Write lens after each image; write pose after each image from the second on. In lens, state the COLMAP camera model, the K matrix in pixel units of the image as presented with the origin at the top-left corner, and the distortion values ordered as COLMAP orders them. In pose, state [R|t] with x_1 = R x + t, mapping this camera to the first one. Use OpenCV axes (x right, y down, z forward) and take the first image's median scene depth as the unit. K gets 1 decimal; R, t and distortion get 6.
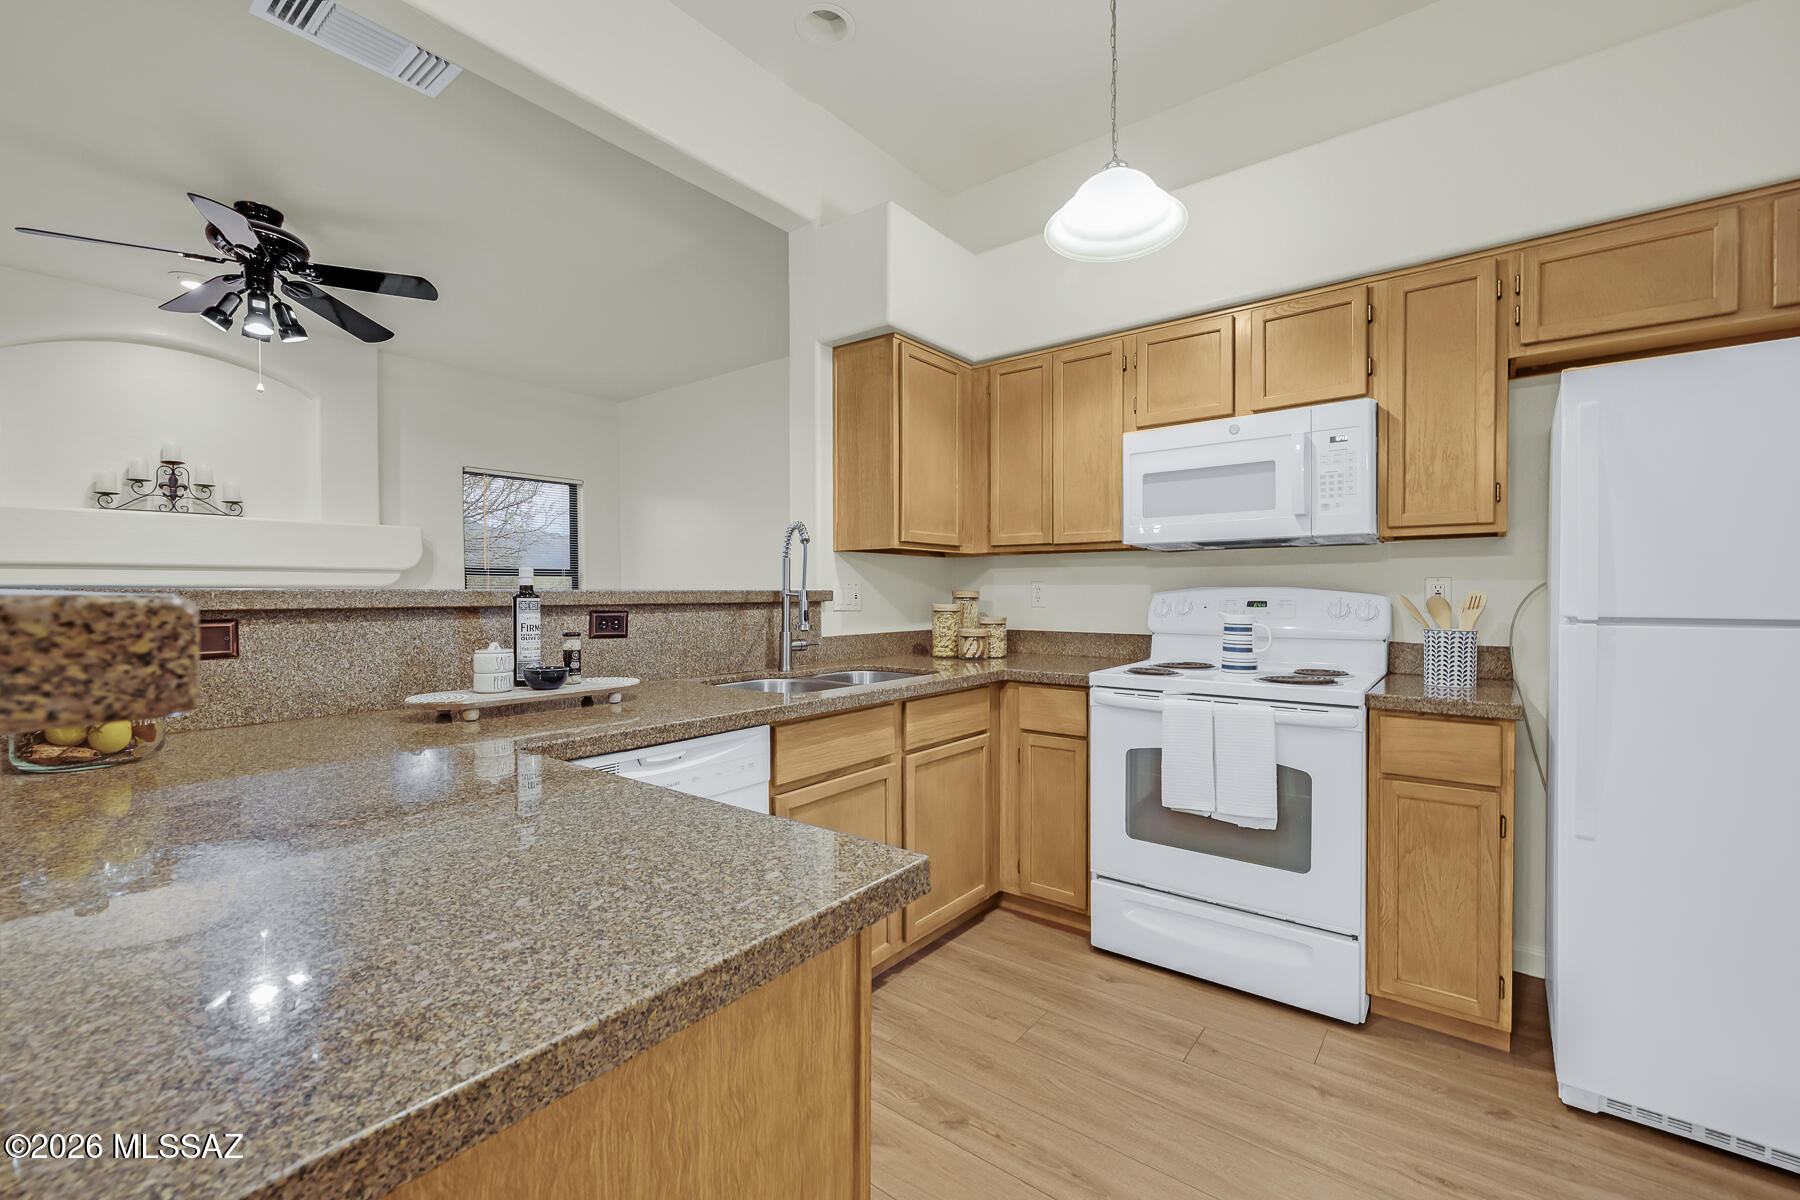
lens RADIAL K [[760.0, 0, 887.8], [0, 760.0, 606.9], [0, 0, 1]] dist [0.001029, 0.000149]
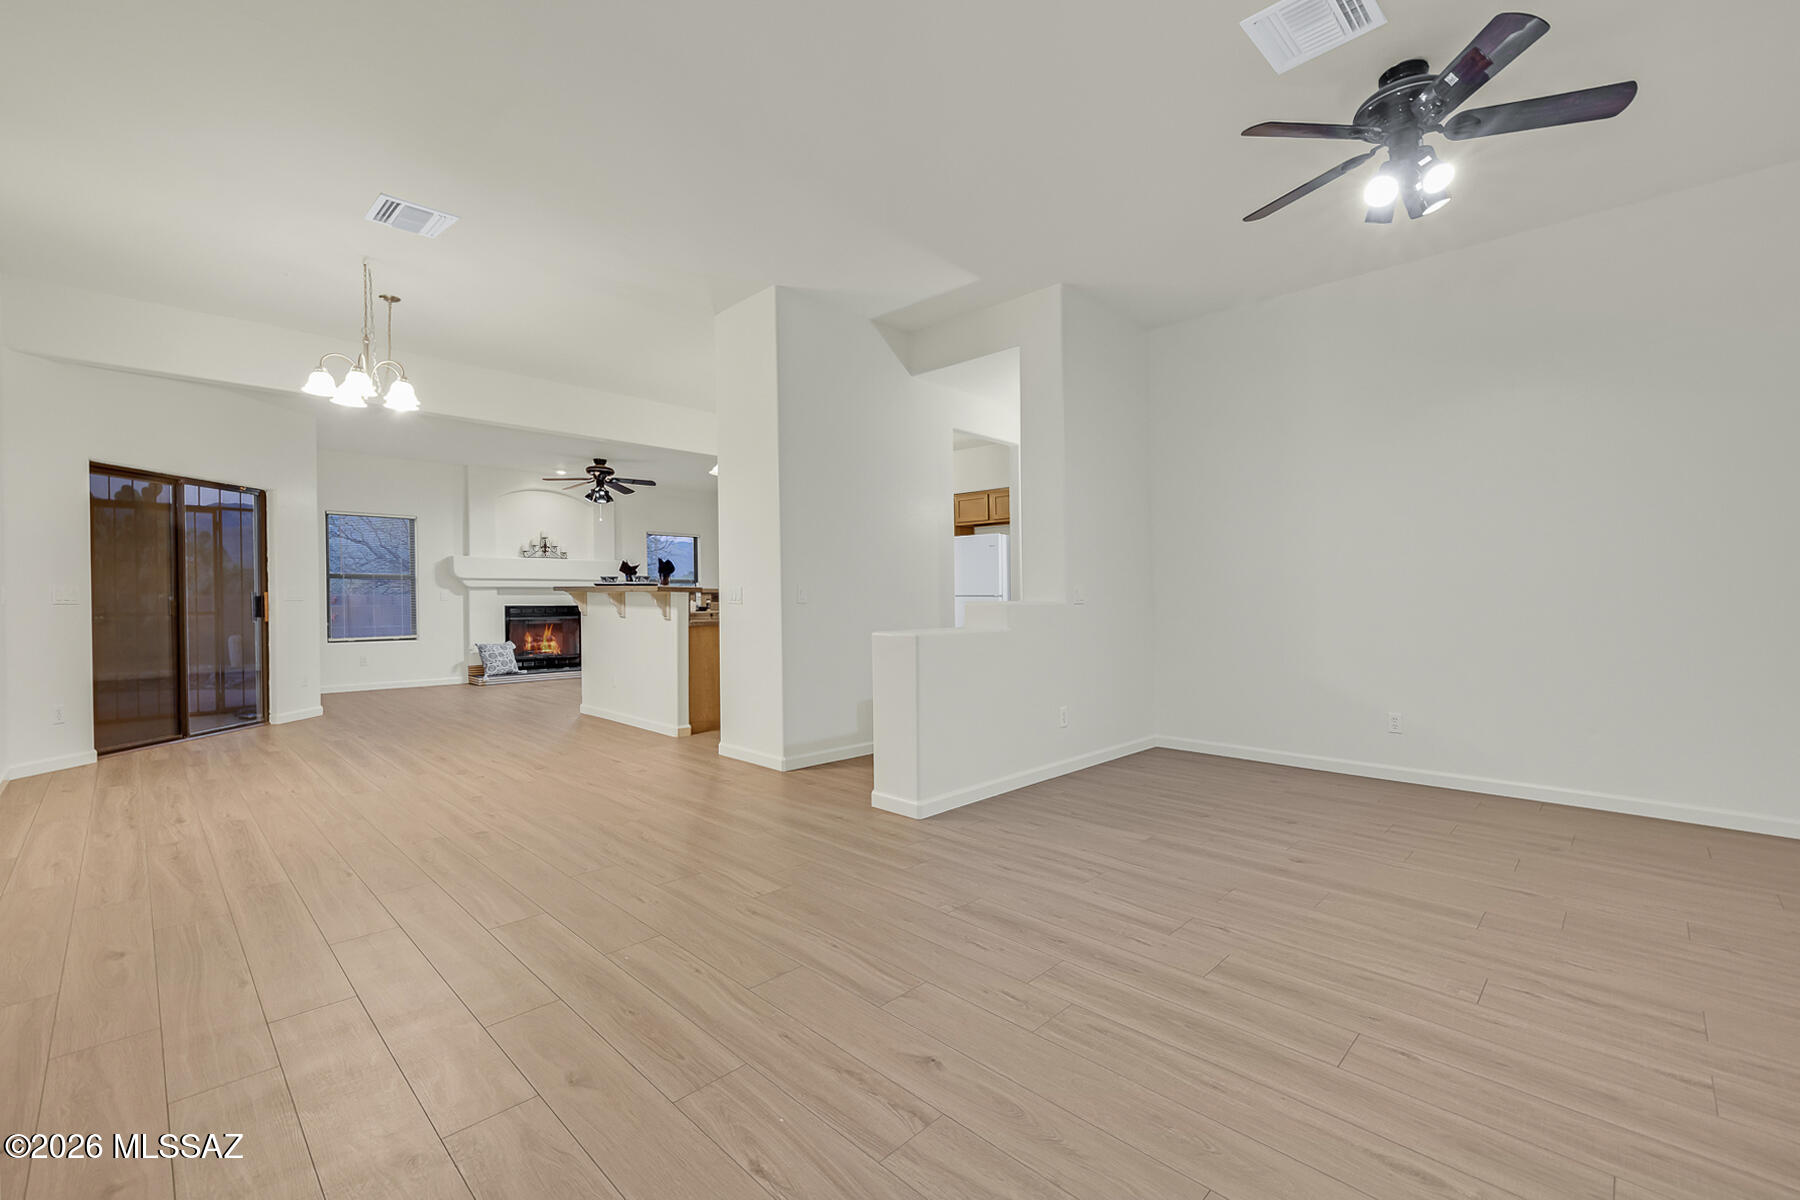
lens RADIAL K [[760.0, 0, 887.8], [0, 760.0, 606.9], [0, 0, 1]] dist [0.001029, 0.000149]
pose [[0.993639, 0.006005, -0.112448, 0.690912], [-0.006658, 0.999963, -0.005431, 0.063764], [0.112412, 0.006145, 0.993643, -2.030669]]
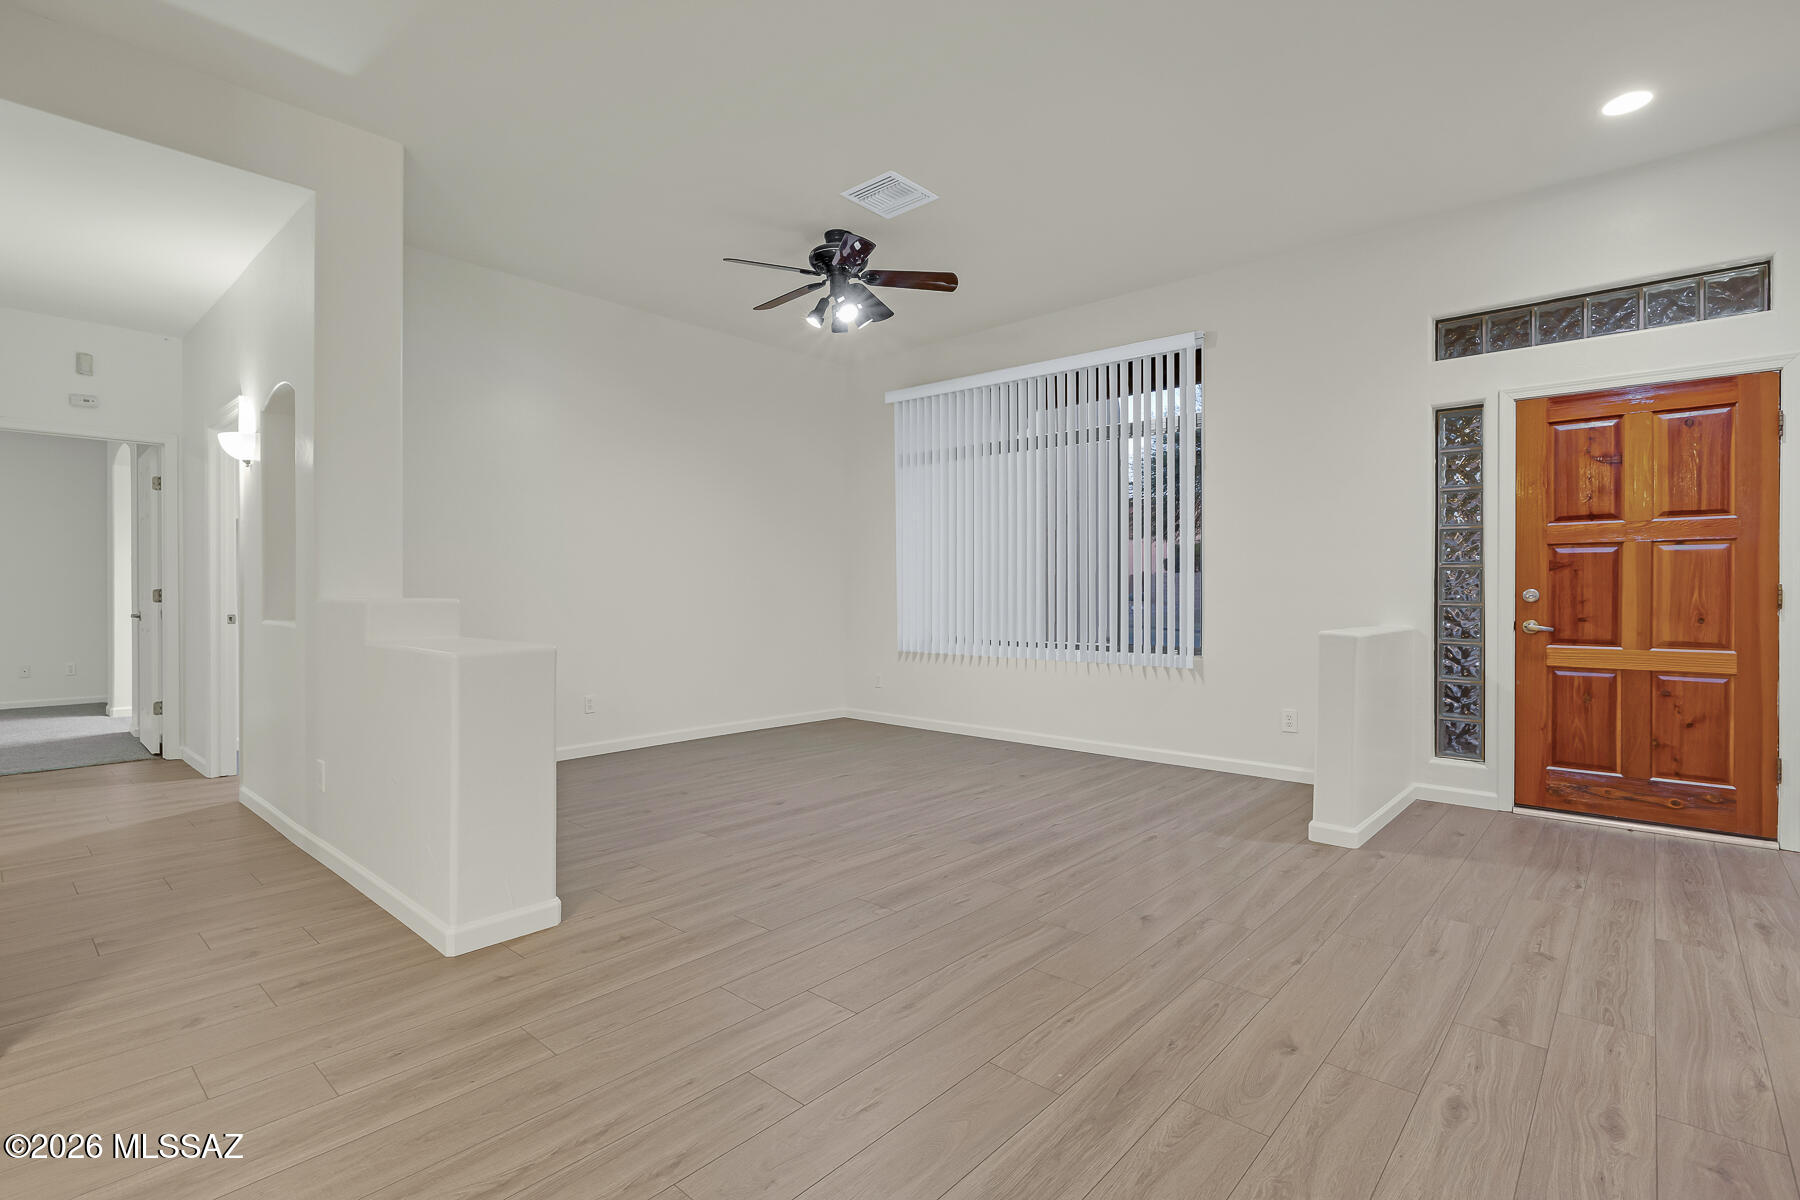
lens RADIAL K [[840.9, 0, 900.0], [0, 840.9, 600.0], [0, 0, 1]] dist [-0.002522, 0.000427]
pose [[0.057046, -0.004894, 0.998360, -0.392909], [0.017983, 0.999831, 0.003874, 0.051048], [-0.998210, 0.017732, 0.057125, -1.135925]]
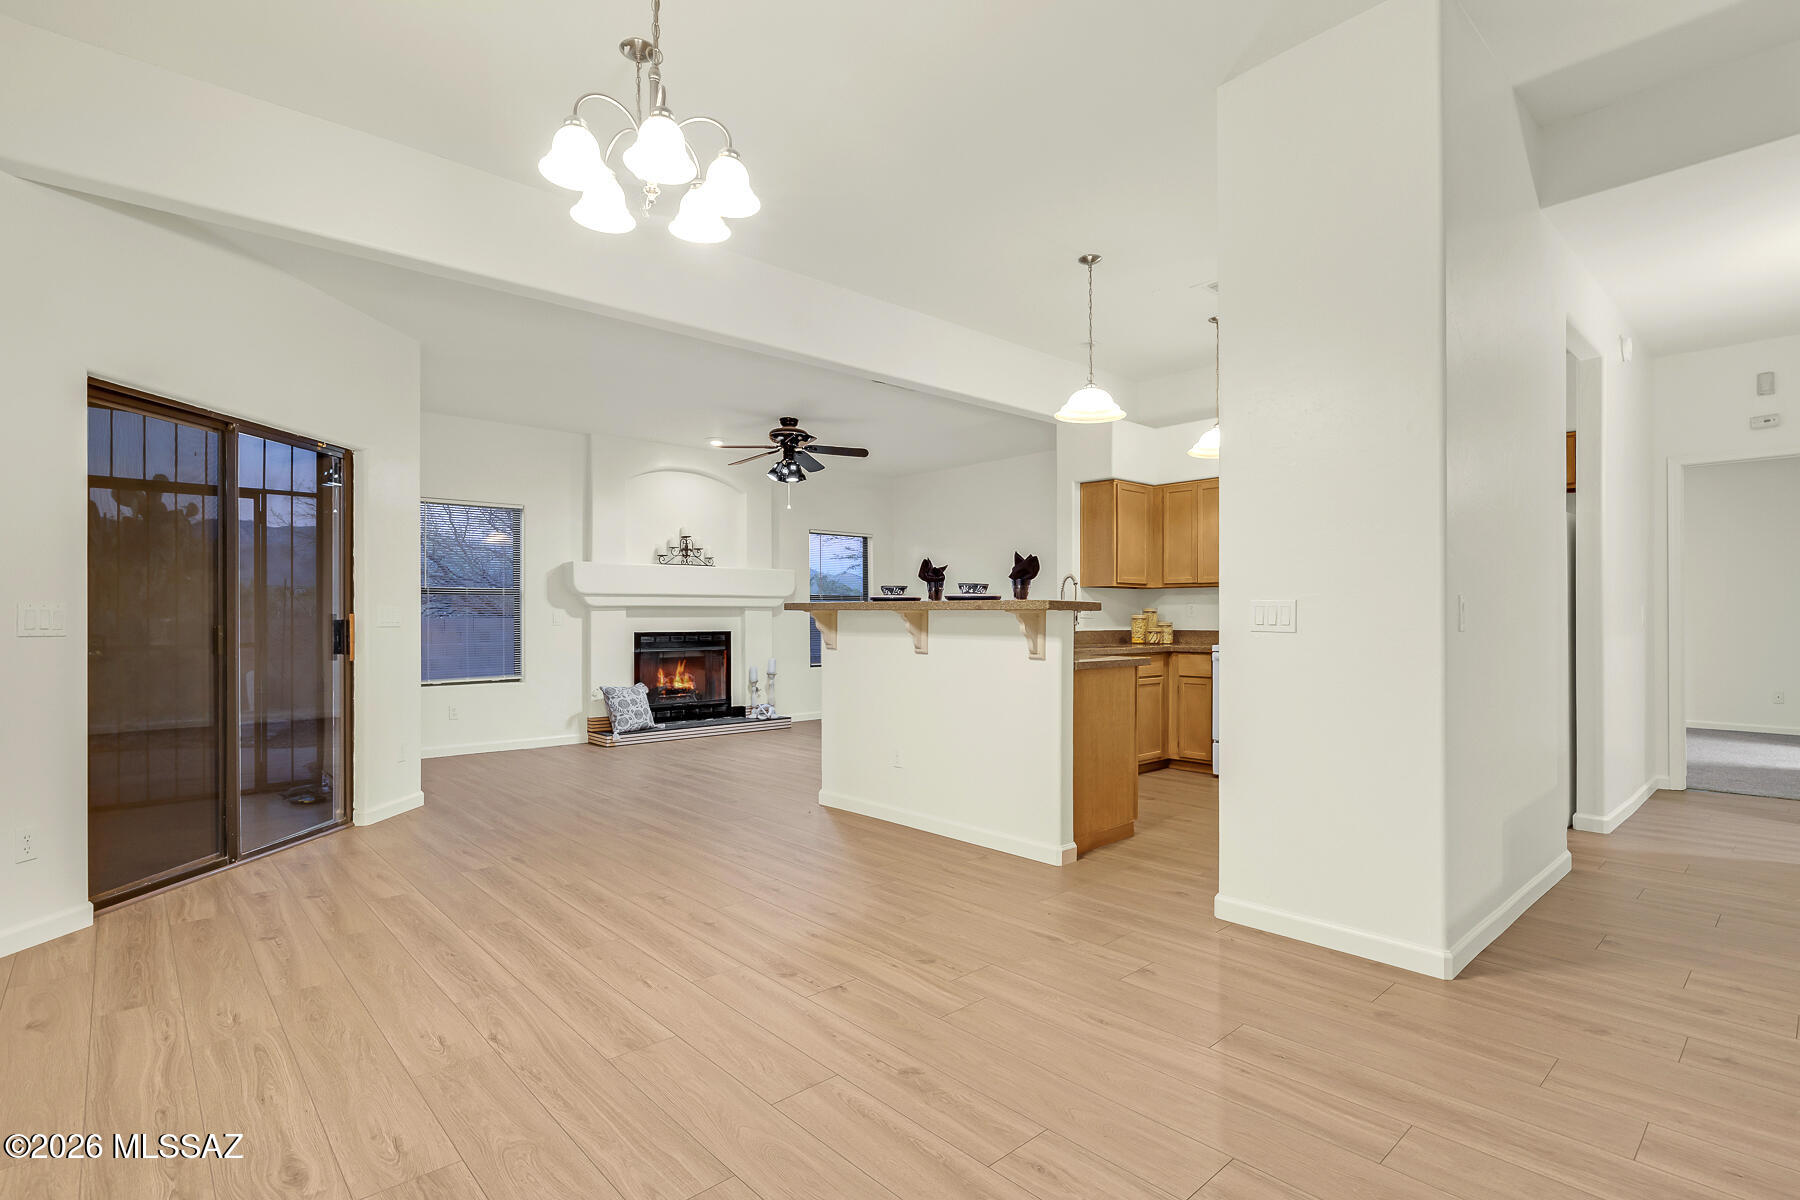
lens RADIAL K [[868.7, 0, 899.0], [0, 868.7, 615.7], [0, 0, 1]] dist [-0.001866, 0.000211]
pose [[0.986850, 0.000801, -0.161634, -0.183905], [-0.004334, 0.999759, -0.021506, 0.053336], [0.161578, 0.021924, 0.986616, -1.378956]]
